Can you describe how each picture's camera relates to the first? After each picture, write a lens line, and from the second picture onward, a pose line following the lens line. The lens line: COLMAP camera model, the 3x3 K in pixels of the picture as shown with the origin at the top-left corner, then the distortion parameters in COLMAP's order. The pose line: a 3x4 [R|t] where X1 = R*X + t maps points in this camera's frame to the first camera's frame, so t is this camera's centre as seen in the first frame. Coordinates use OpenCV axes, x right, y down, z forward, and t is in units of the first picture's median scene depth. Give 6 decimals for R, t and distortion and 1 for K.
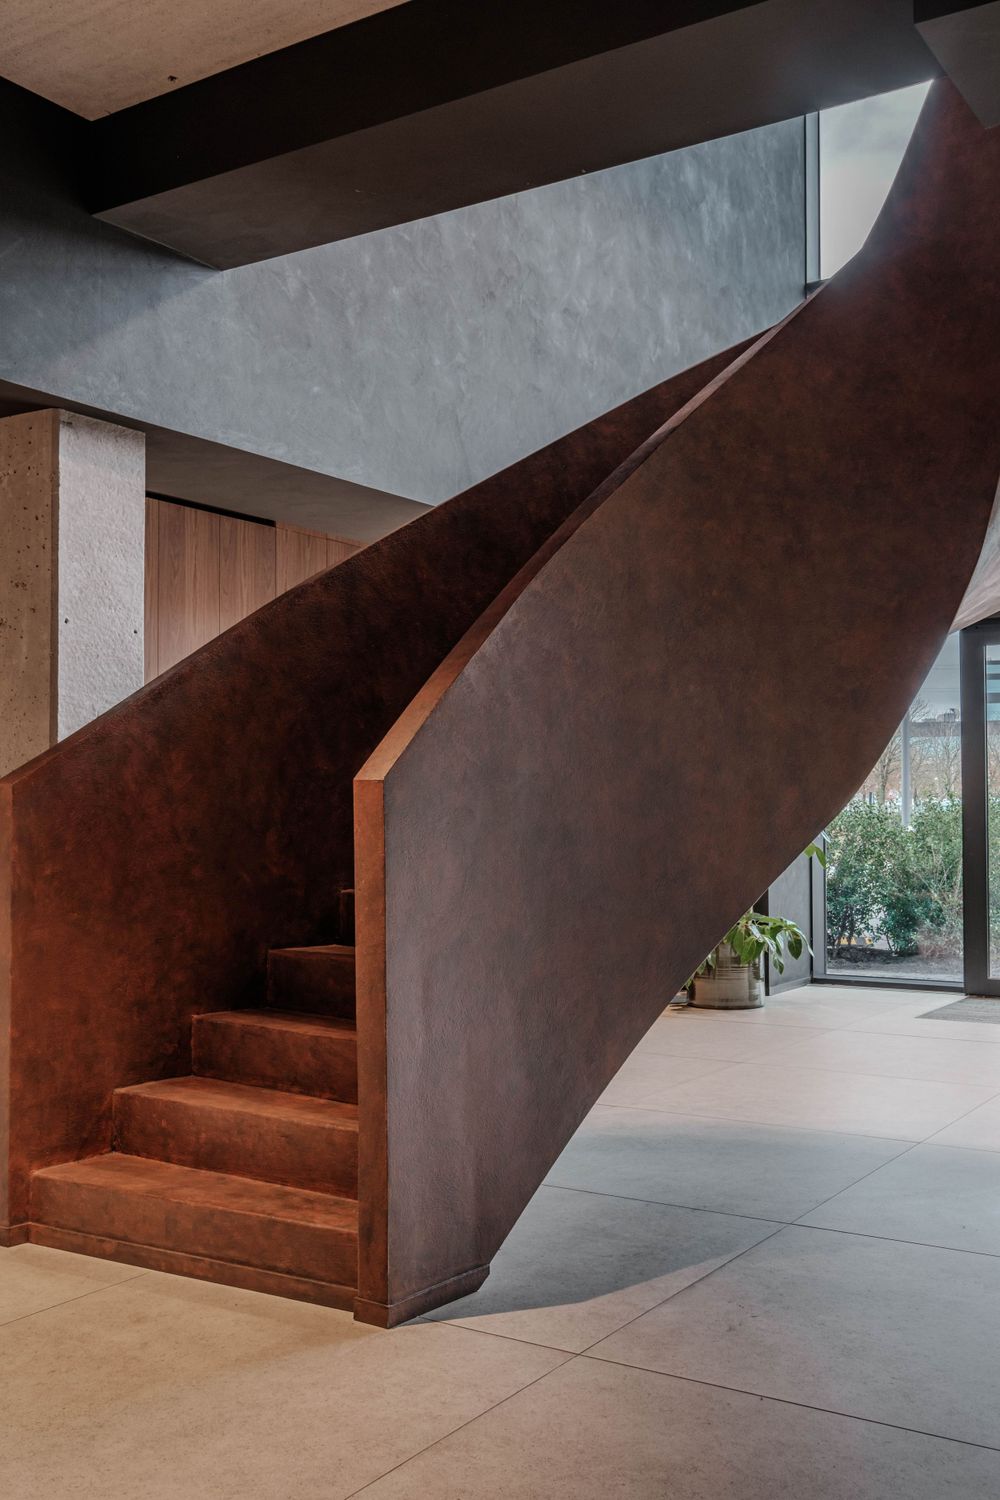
lens RADIAL K [[1466.5, 0, 506.9], [0, 1466.5, 756.4], [0, 0, 1]] dist [-0.000001, 0.000000]
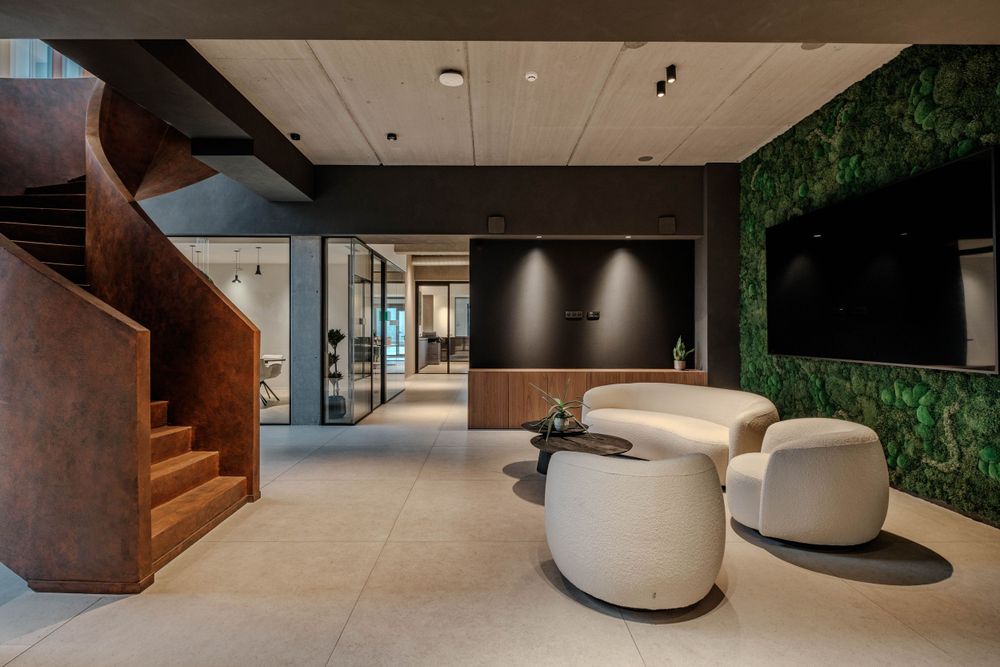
lens RADIAL K [[491.5, 0, 490.0], [0, 491.5, 325.0], [0, 0, 1]] dist [-0.001048, -0.001059]
pose [[-0.544474, 0.014772, 0.838648, -1.067113], [-0.030894, 0.998813, -0.037651, 0.022624], [-0.838209, -0.046410, -0.543371, 0.976681]]
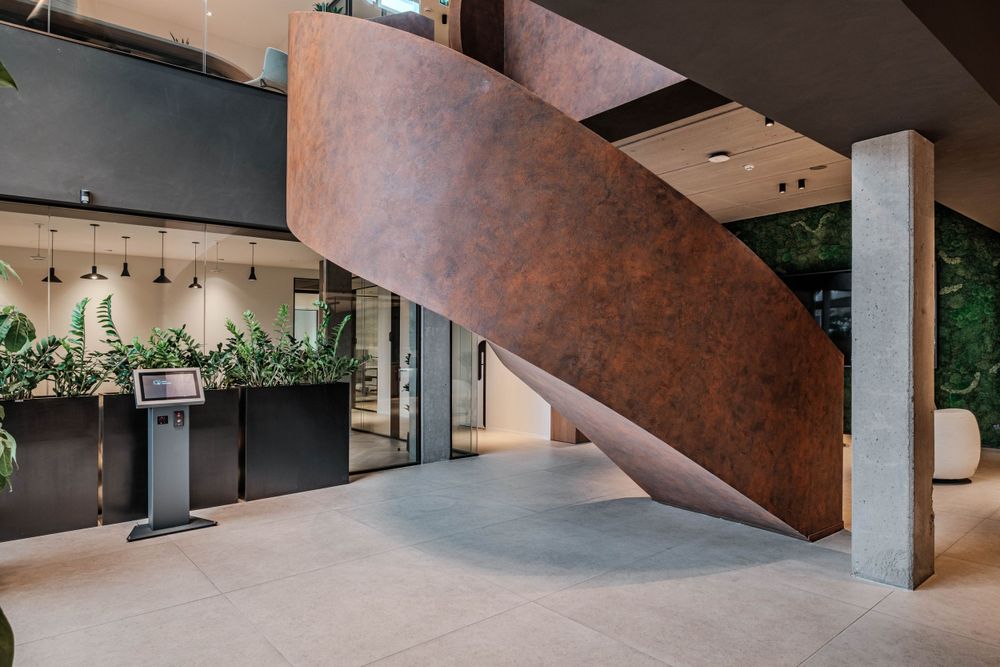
lens RADIAL K [[600.5, 0, 507.2], [0, 600.5, 349.4], [0, 0, 1]] dist [-0.000660, -0.000303]
pose [[-0.956998, 0.014011, 0.289754, -0.092767], [0.004870, 0.999468, -0.032245, 0.039790], [-0.290052, -0.029447, -0.956558, 2.204031]]
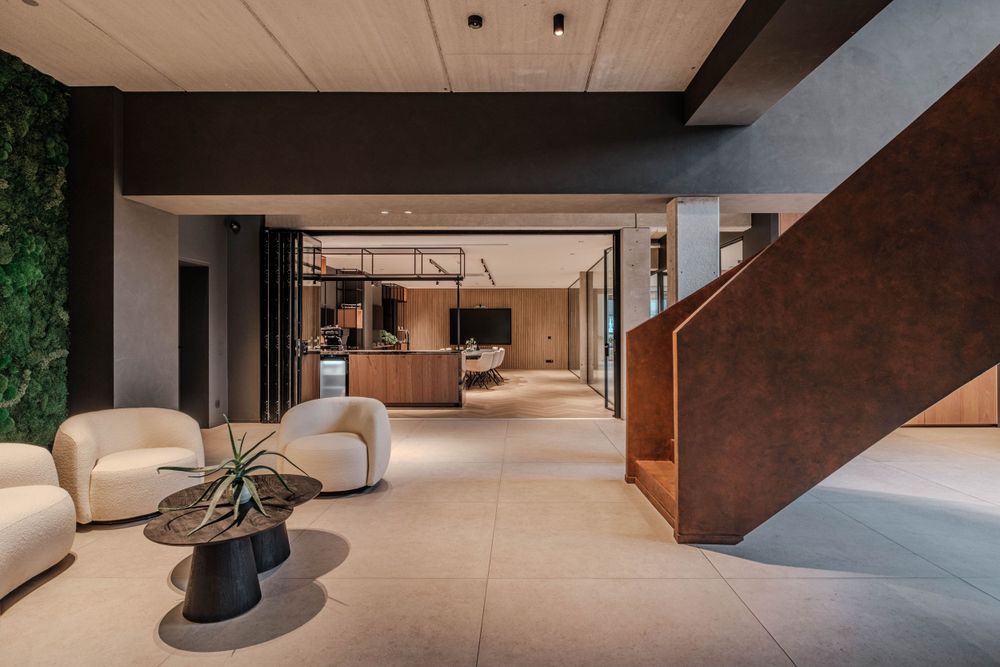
lens RADIAL K [[531.4, 0, 518.4], [0, 531.4, 323.1], [0, 0, 1]] dist [-0.005611, -0.000329]
pose [[0.541666, -0.011473, -0.840515, 0.462452], [0.030306, 0.999523, 0.005886, -0.012574], [0.840047, -0.028661, 0.541756, 0.215788]]
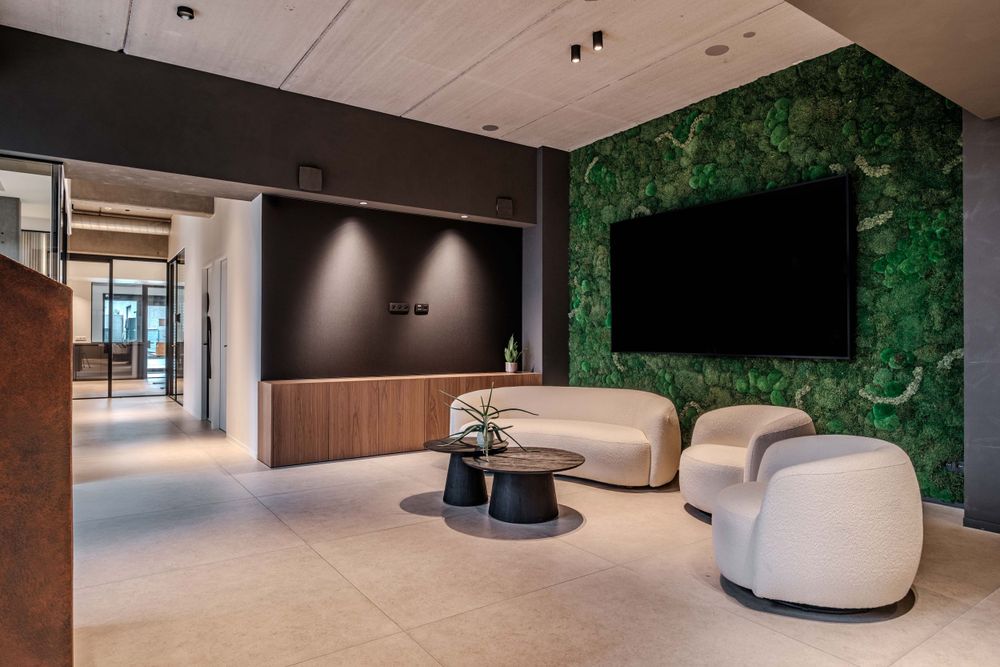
lens RADIAL K [[600.5, 0, 498.2], [0, 600.5, 330.9], [0, 0, 1]] dist [-0.000660, -0.000303]
pose [[-0.926031, 0.008731, 0.377346, -0.679941], [-0.010851, 0.998703, -0.049737, 0.055573], [-0.377291, -0.050152, -0.924736, 1.215382]]
